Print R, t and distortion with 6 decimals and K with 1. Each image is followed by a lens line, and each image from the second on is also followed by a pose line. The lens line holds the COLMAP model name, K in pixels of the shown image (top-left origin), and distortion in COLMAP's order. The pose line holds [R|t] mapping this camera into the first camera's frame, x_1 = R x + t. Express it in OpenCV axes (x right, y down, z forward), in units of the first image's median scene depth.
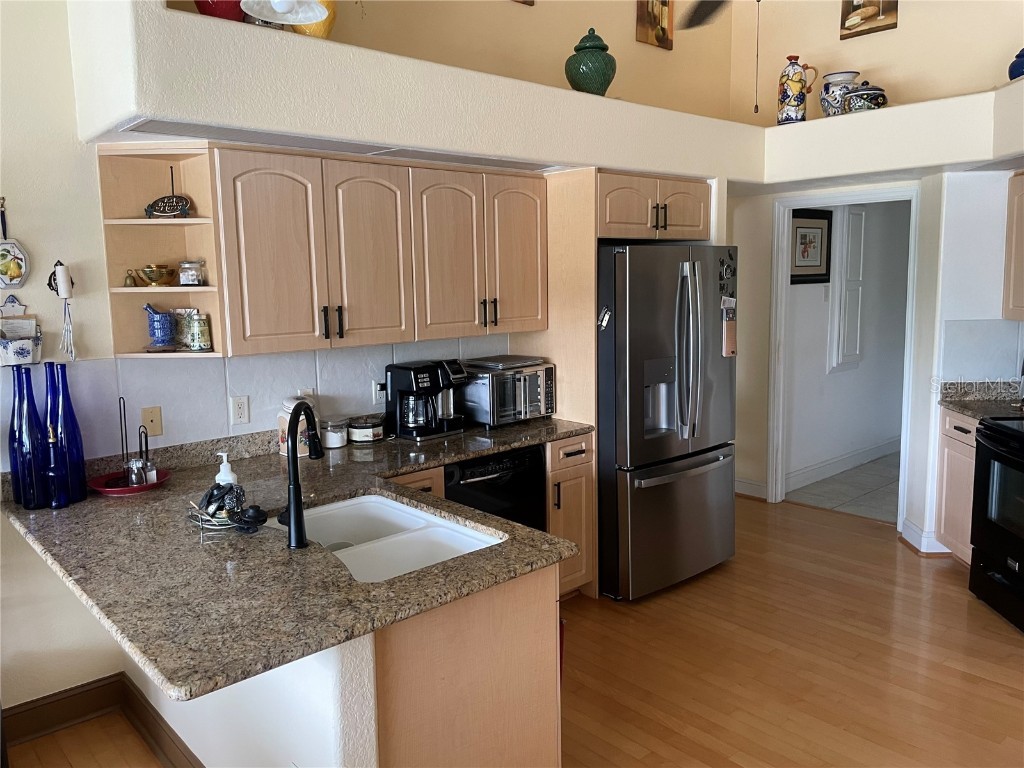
lens RADIAL K [[779.3, 0, 512.1], [0, 779.3, 367.8], [0, 0, 1]] dist [0.109166, -0.155385]
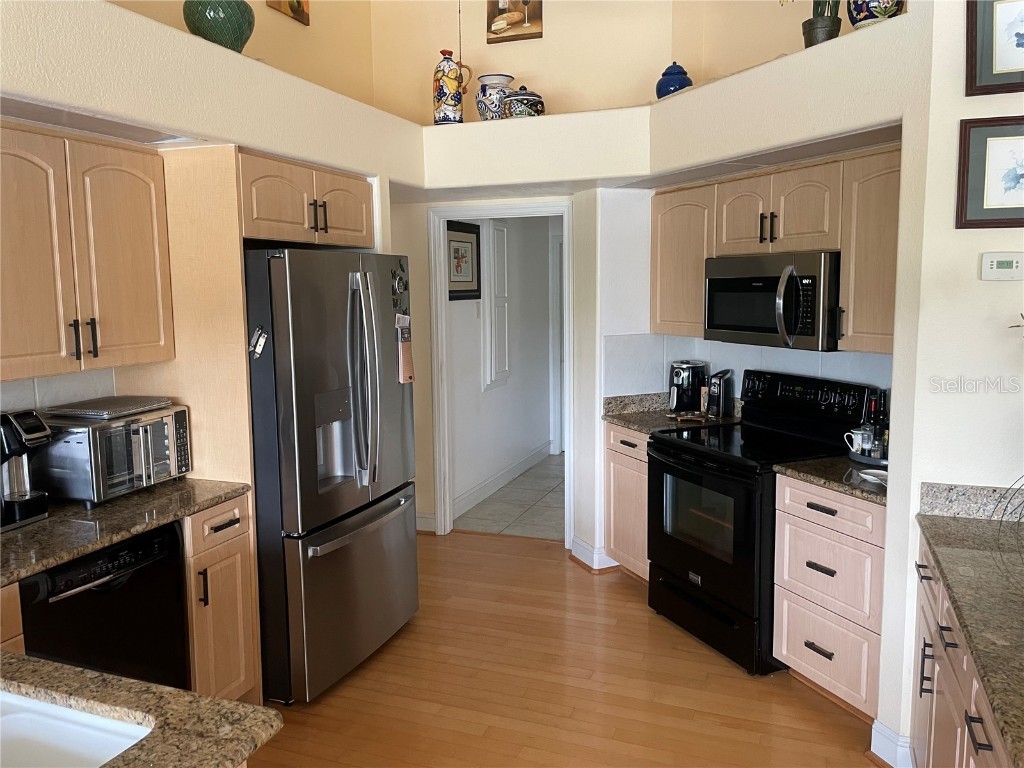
lens RADIAL K [[779.3, 0, 512.1], [0, 779.3, 367.8], [0, 0, 1]] dist [0.109166, -0.155385]
pose [[0.886287, -0.042954, 0.461139, -0.017358], [0.052684, 0.998577, -0.008243, -0.018358], [-0.460129, 0.031600, 0.887289, 0.191613]]
